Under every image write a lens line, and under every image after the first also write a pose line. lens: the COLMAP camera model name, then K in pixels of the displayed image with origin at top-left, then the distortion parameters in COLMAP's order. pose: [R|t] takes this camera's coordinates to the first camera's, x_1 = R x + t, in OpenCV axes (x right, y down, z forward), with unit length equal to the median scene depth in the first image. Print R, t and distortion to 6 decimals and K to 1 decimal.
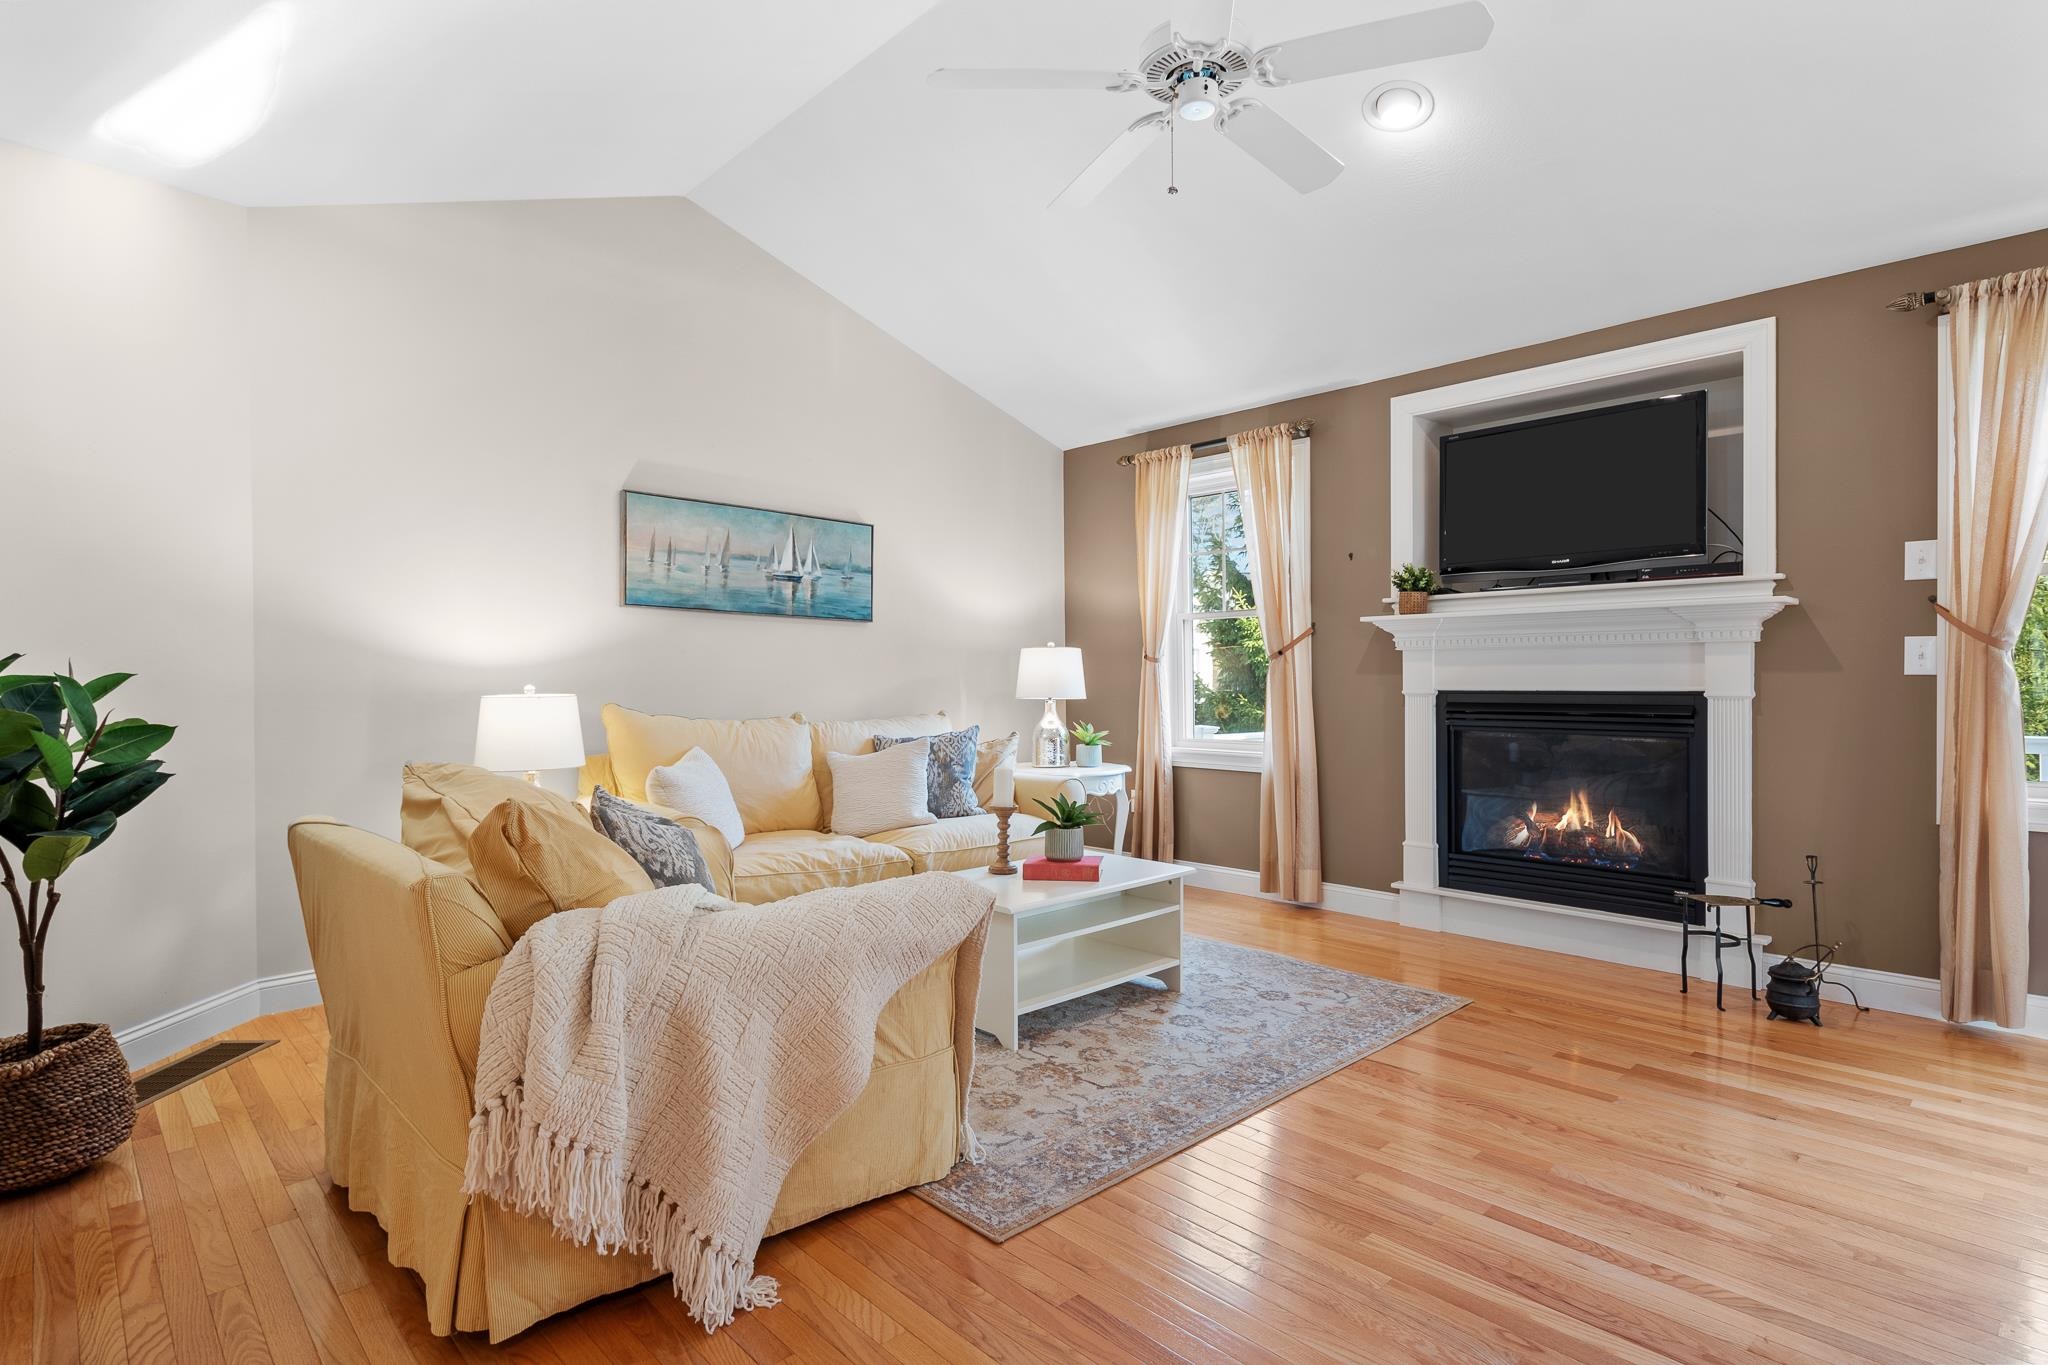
lens RADIAL K [[1044.7, 0, 1019.1], [0, 1044.7, 681.5], [0, 0, 1]] dist [0.004148, -0.001220]
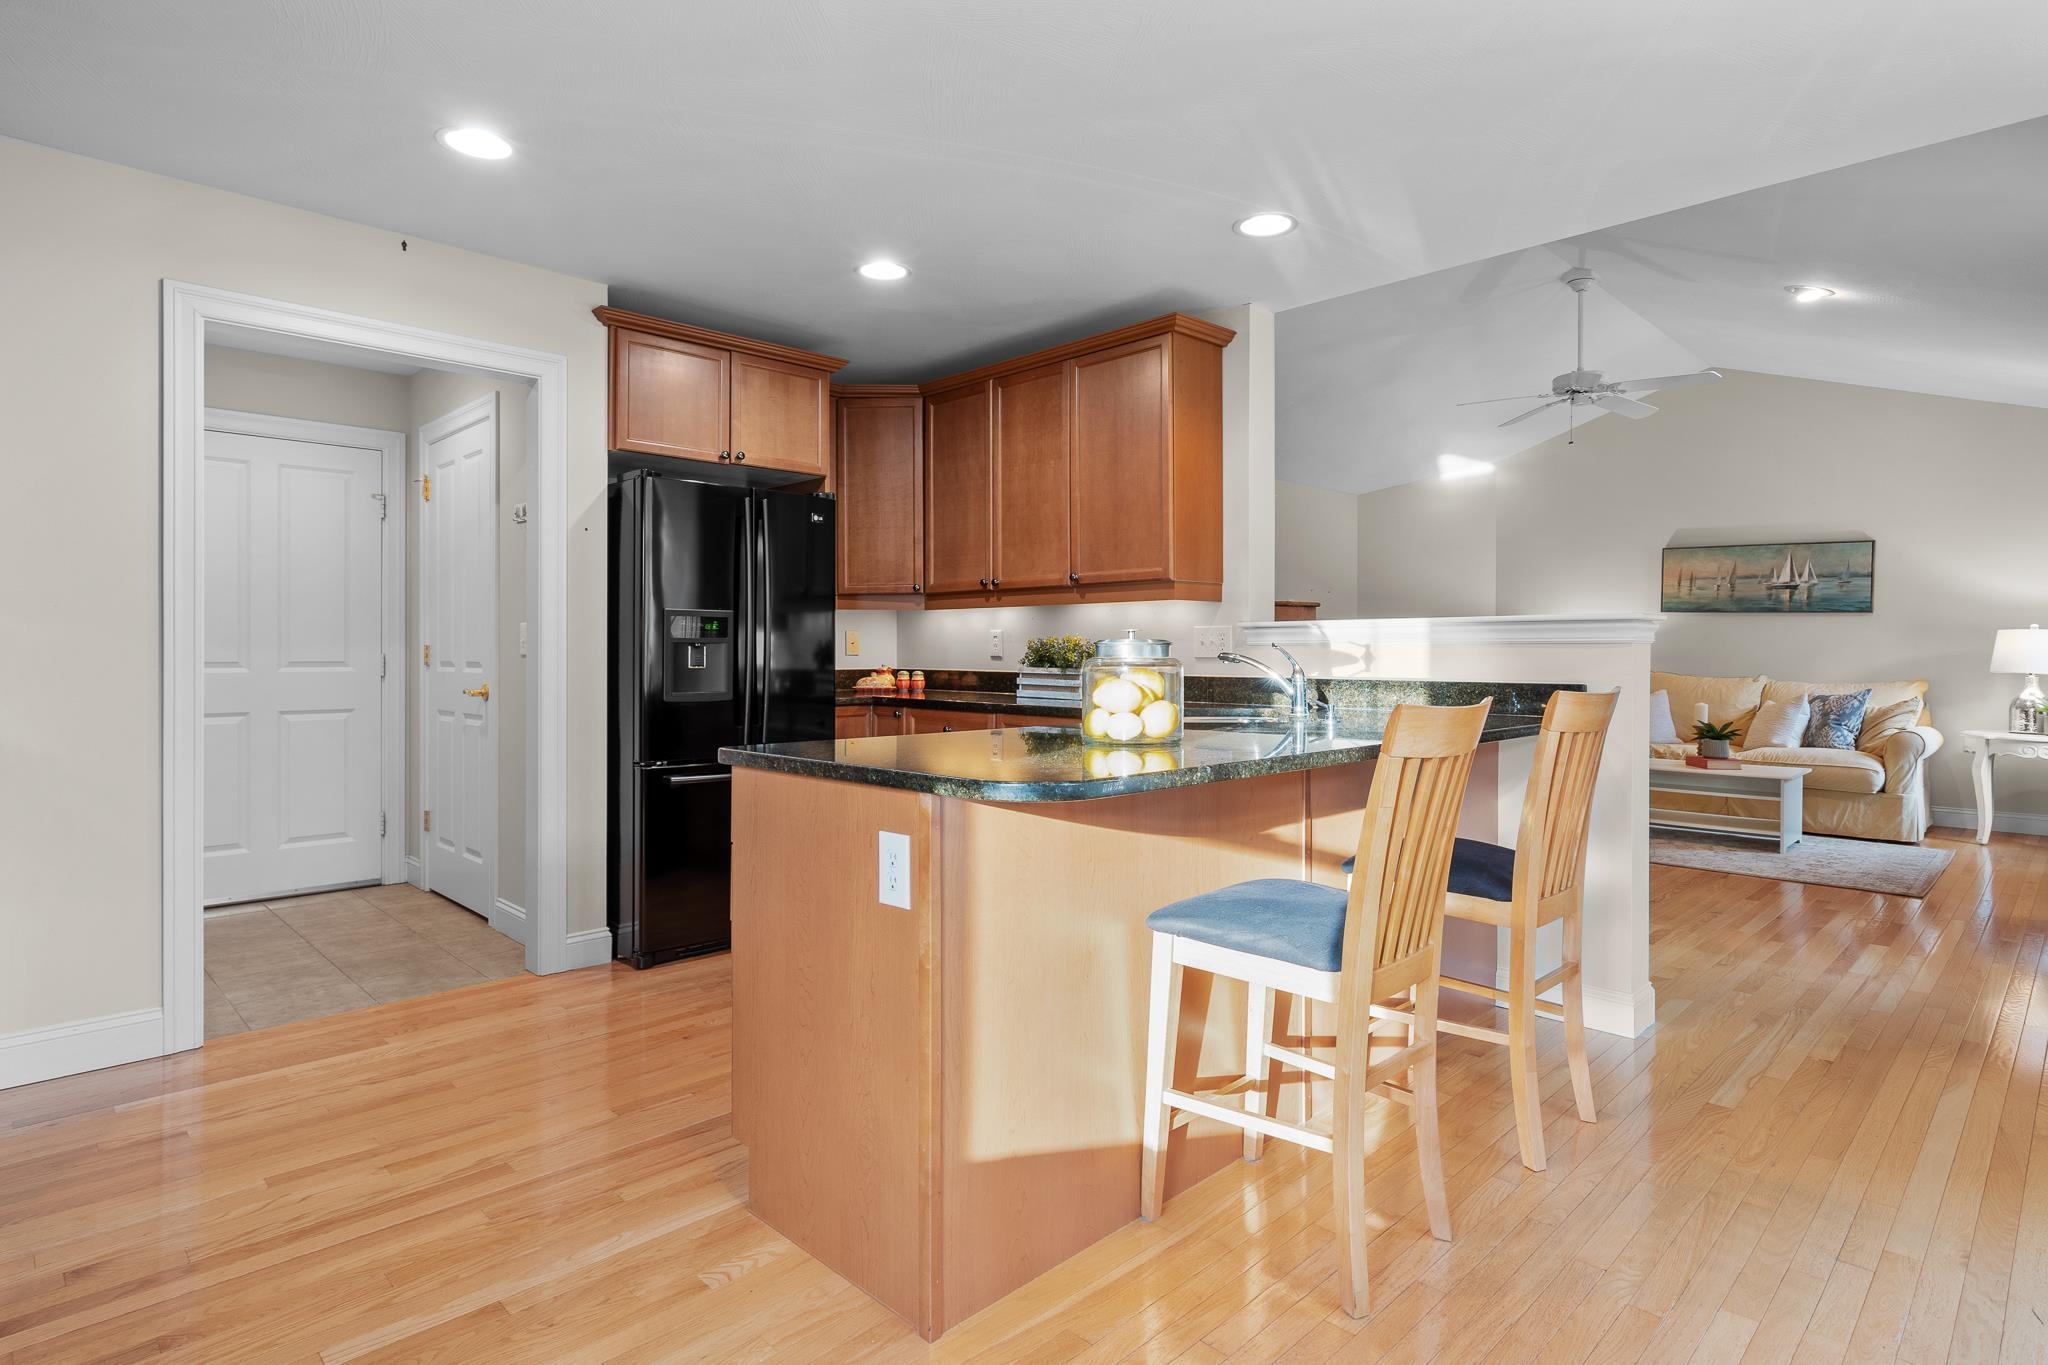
lens RADIAL K [[1044.7, 0, 1038.5], [0, 1044.7, 649.6], [0, 0, 1]] dist [0.004148, -0.001220]
pose [[0.022838, 0.008261, -0.999705, 1.415275], [-0.010156, 0.999916, 0.008031, -0.010306], [0.999688, 0.009970, 0.022920, -0.128835]]
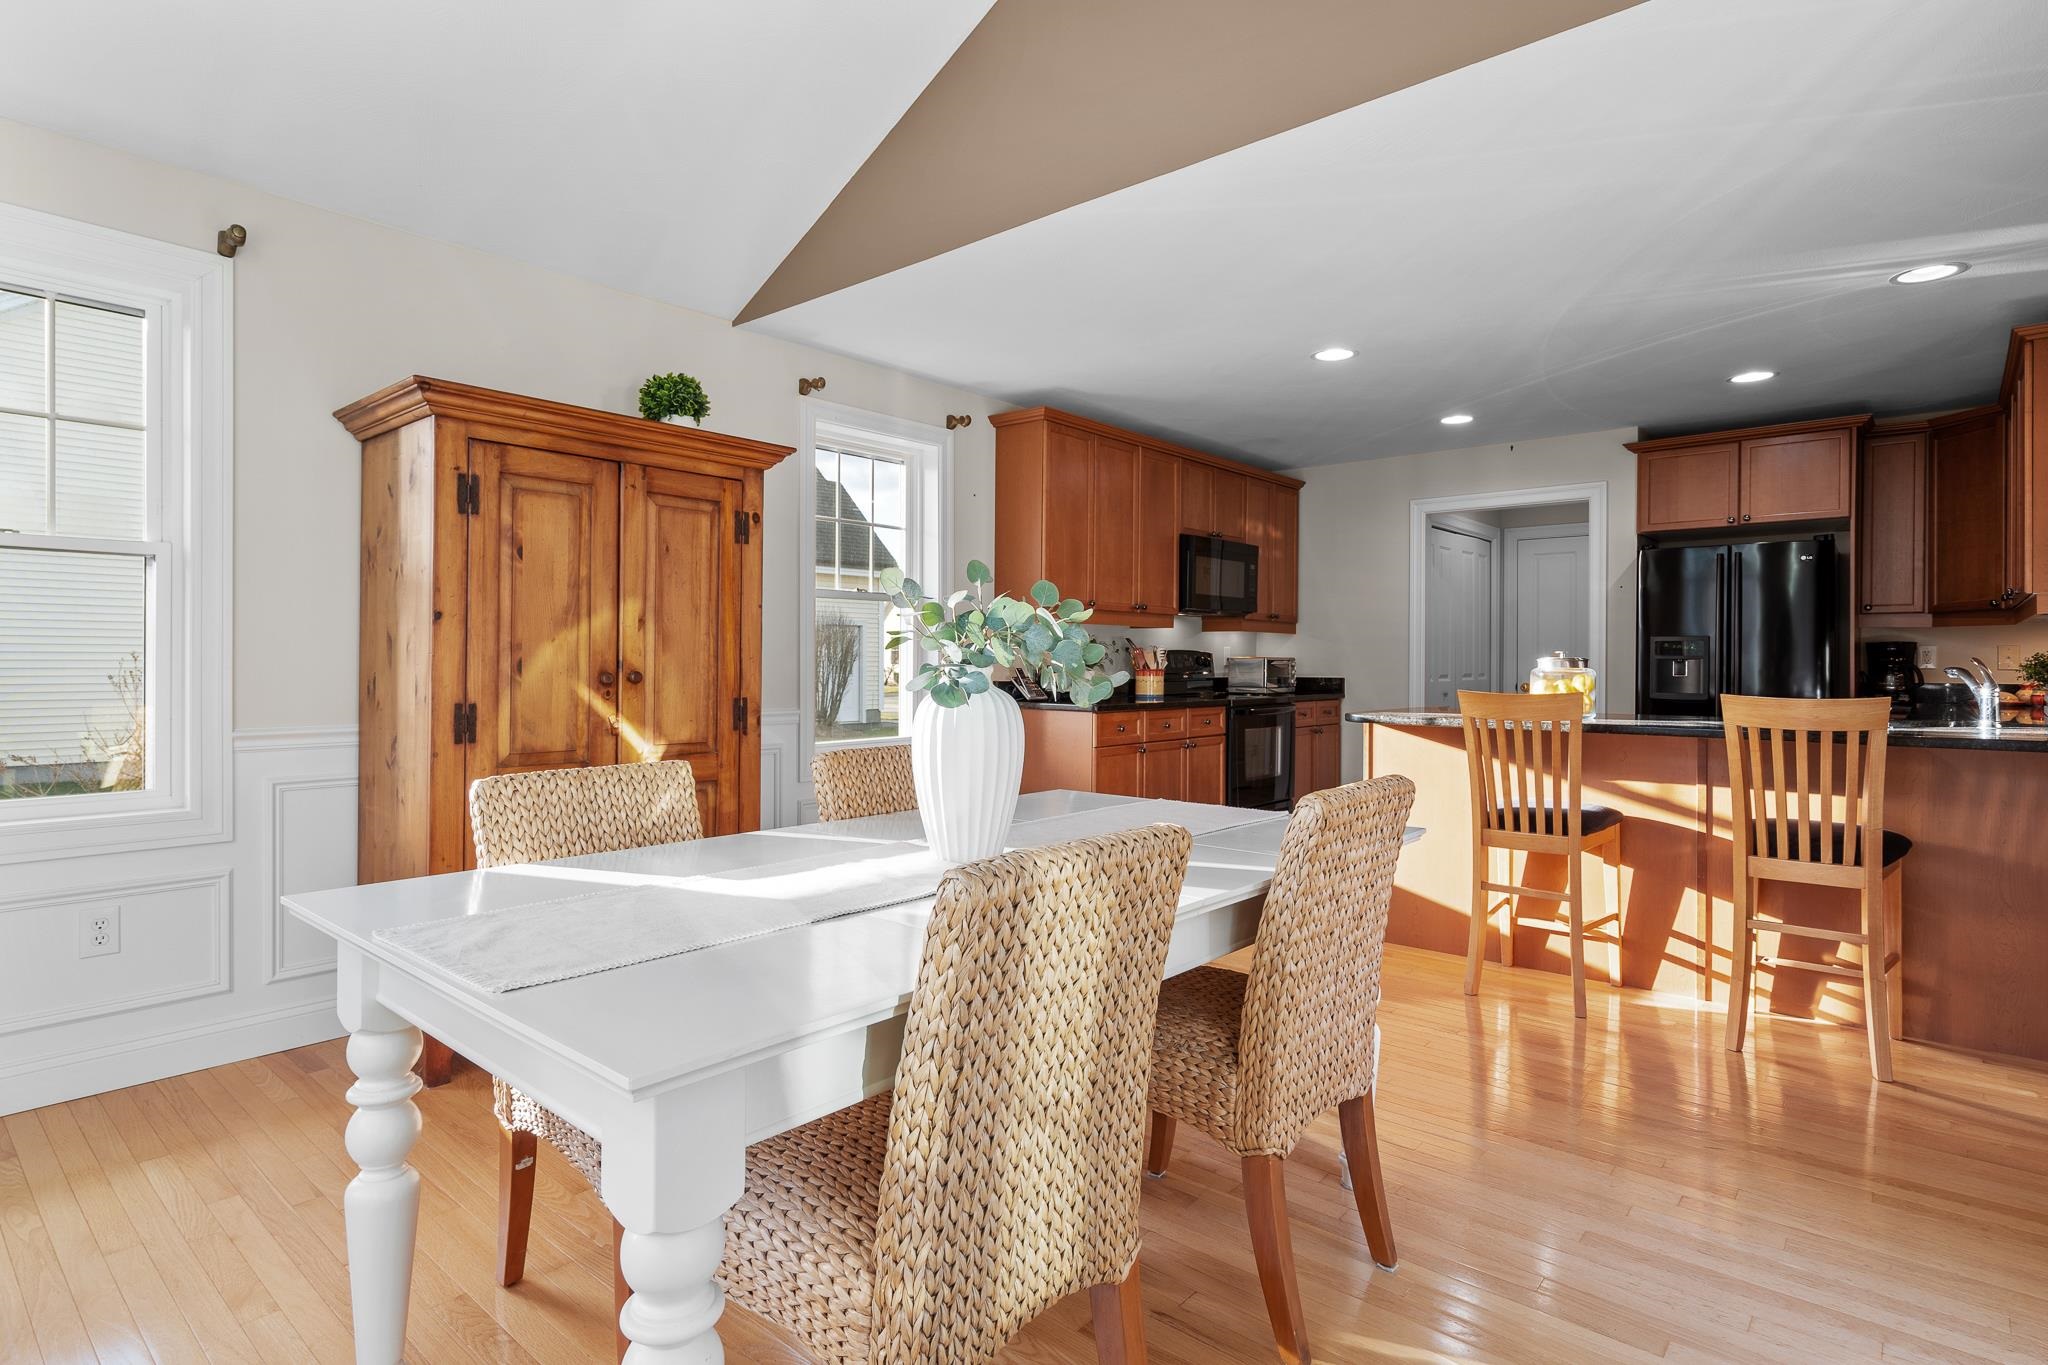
lens RADIAL K [[1044.7, 0, 1020.8], [0, 1044.7, 668.6], [0, 0, 1]] dist [0.004148, -0.001220]
pose [[-0.997263, 0.008362, -0.073465, 1.416495], [0.007306, 0.999866, 0.014624, -0.019347], [0.073577, 0.014047, -0.997191, 0.786820]]
